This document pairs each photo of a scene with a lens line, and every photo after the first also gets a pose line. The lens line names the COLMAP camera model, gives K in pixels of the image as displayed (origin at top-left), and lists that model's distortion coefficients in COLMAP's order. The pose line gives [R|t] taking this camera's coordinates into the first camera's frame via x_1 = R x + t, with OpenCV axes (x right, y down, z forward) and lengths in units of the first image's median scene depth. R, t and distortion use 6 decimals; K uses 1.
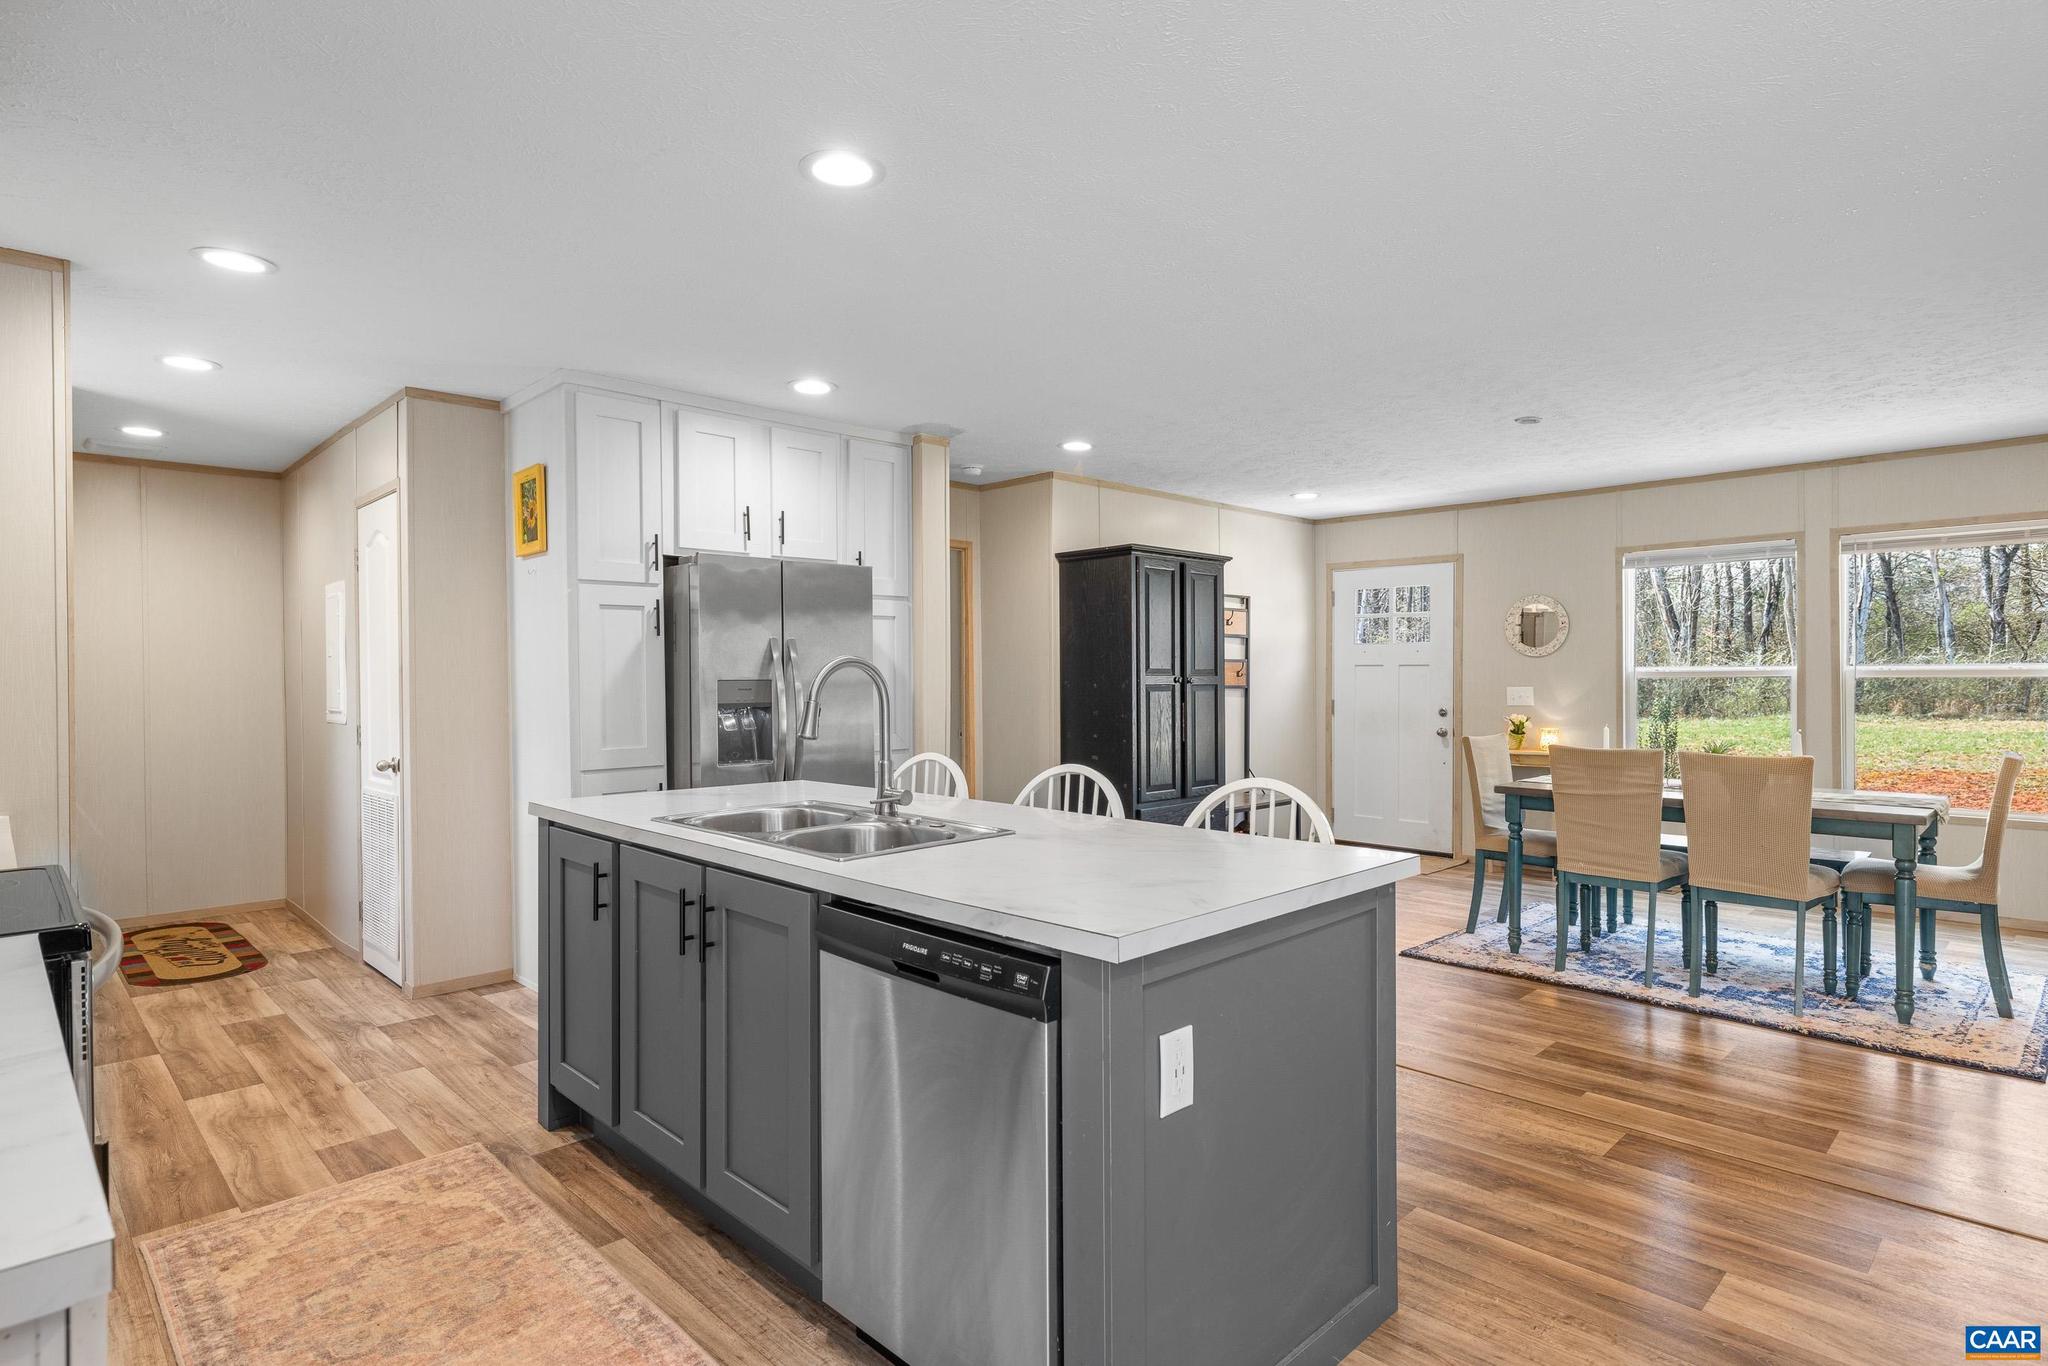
lens RADIAL K [[1082.5, 0, 1026.2], [0, 1082.5, 687.1], [0, 0, 1]] dist [0.004159, 0.000593]
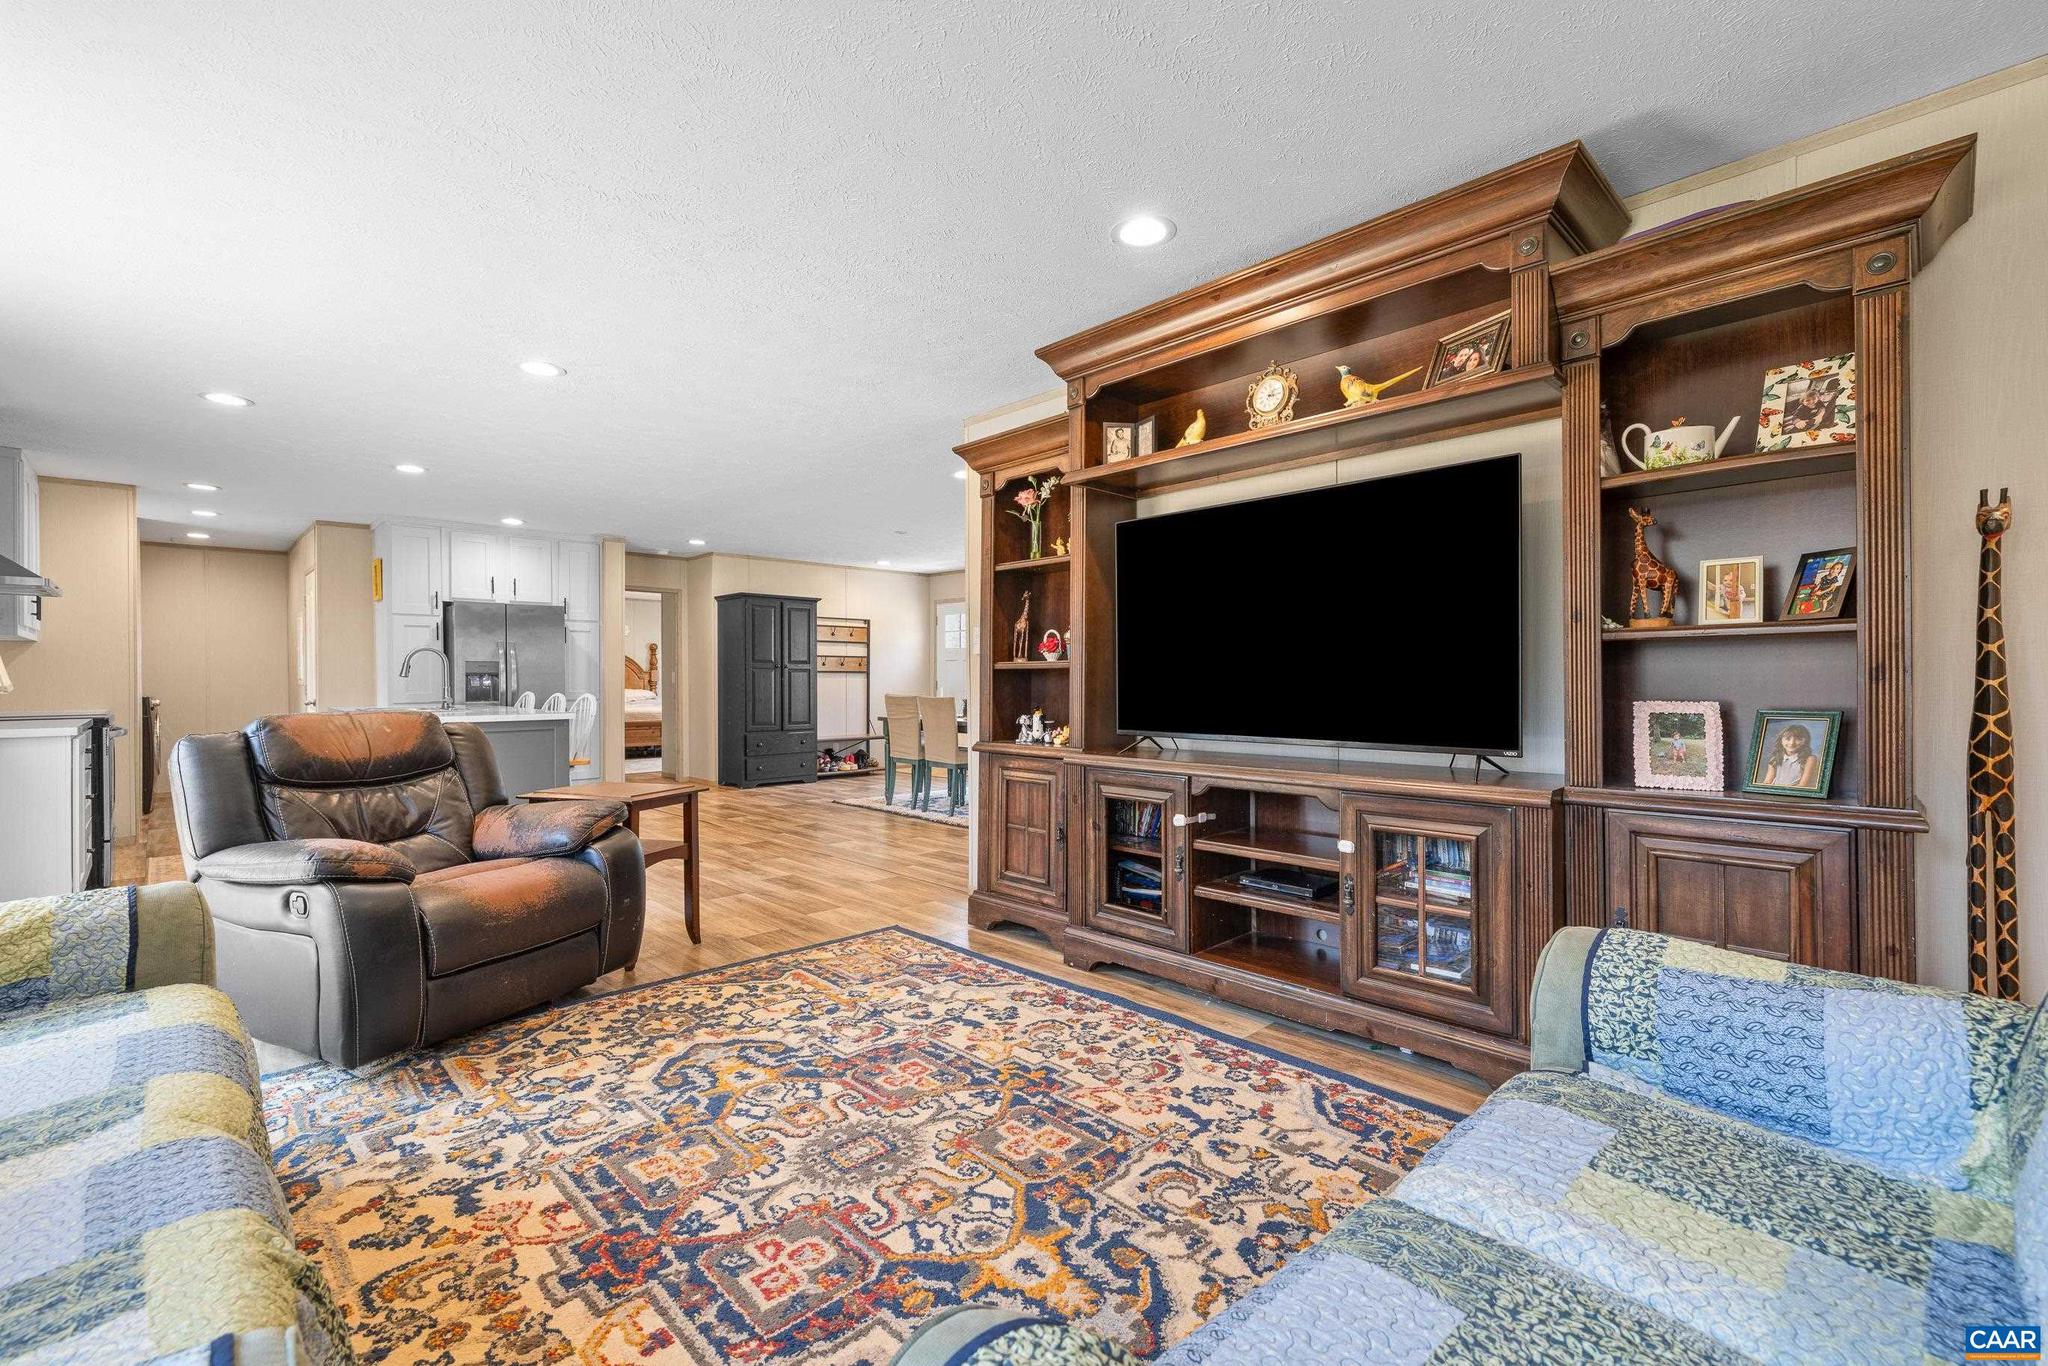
lens RADIAL K [[861.0, 0, 1026.0], [0, 861.0, 678.3], [0, 0, 1]] dist [-0.001631, -0.000142]
pose [[0.999803, 0.003145, 0.019618, 0.642589], [-0.003014, 0.999973, -0.006701, 0.028413], [-0.019638, 0.006641, 0.999785, -0.573140]]
